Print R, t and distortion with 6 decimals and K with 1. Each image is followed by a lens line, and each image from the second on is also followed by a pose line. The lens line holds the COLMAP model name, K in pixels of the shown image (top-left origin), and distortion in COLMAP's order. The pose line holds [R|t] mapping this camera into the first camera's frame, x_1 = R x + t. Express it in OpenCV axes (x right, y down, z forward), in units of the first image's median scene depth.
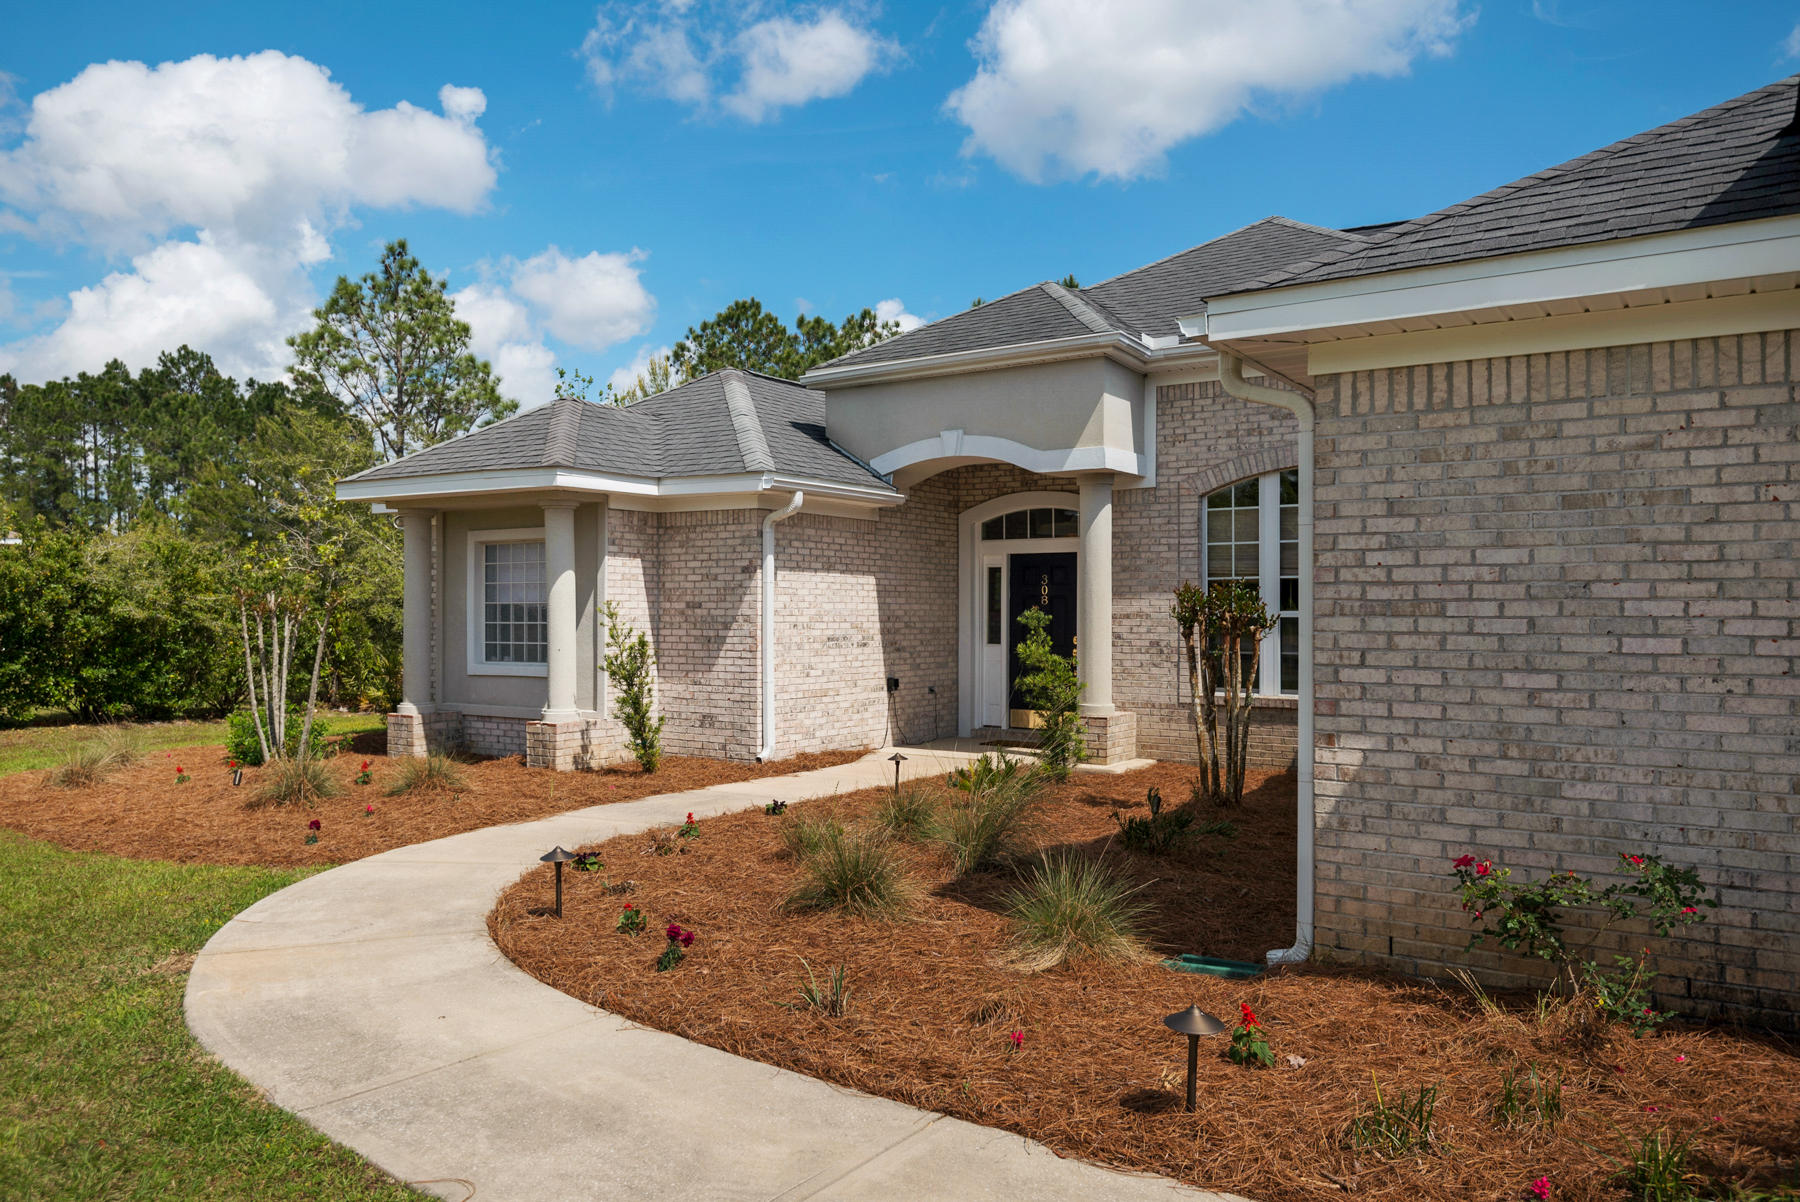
lens RADIAL K [[1320.0, 0, 900.0], [0, 1320.0, 601.0], [0, 0, 1]] dist [0.073969, 0.002104]
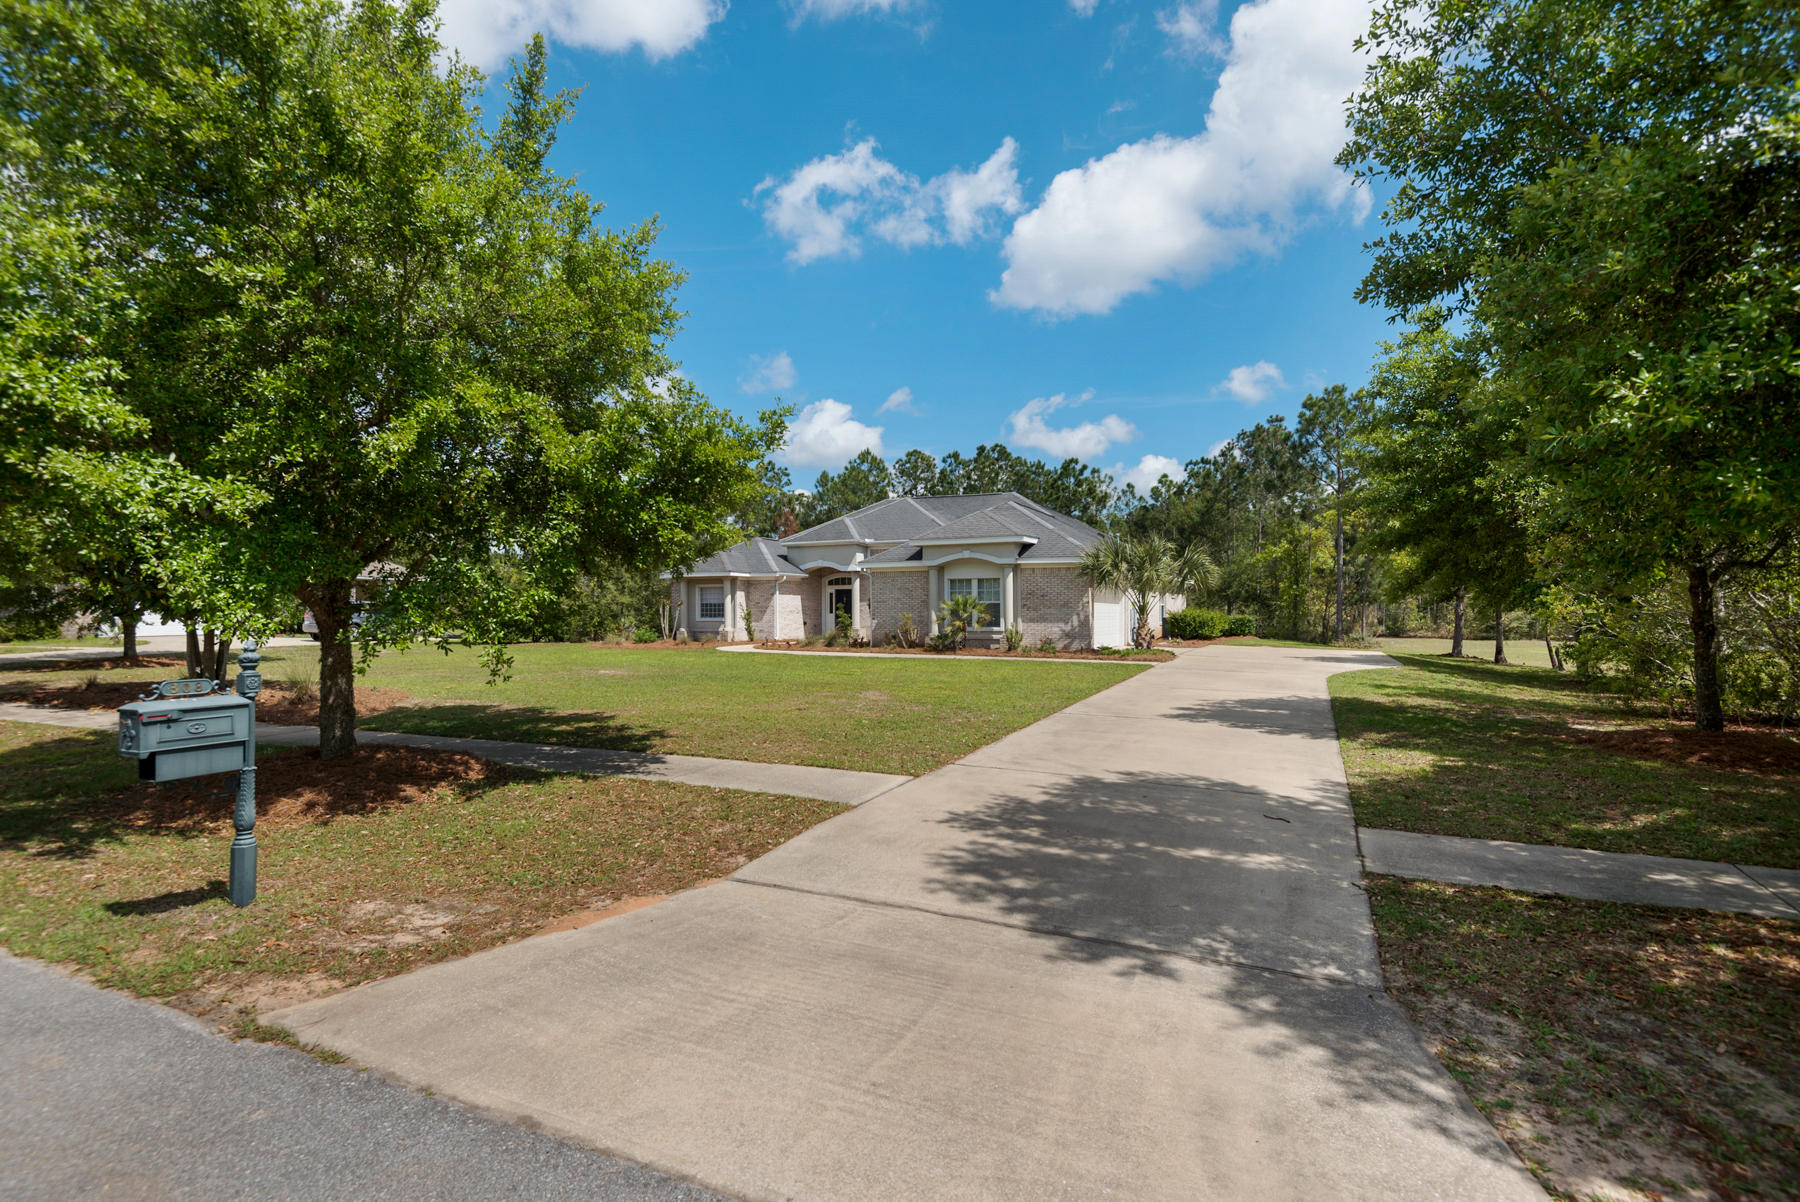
lens RADIAL K [[859.6, 0, 908.5], [0, 859.6, 578.3], [0, 0, 1]] dist [0.000430, 0.000134]
pose [[0.987241, -0.000836, 0.159234, -0.118620], [0.004852, 0.999680, -0.024839, -0.004949], [-0.159162, 0.025295, 0.986928, -1.695123]]
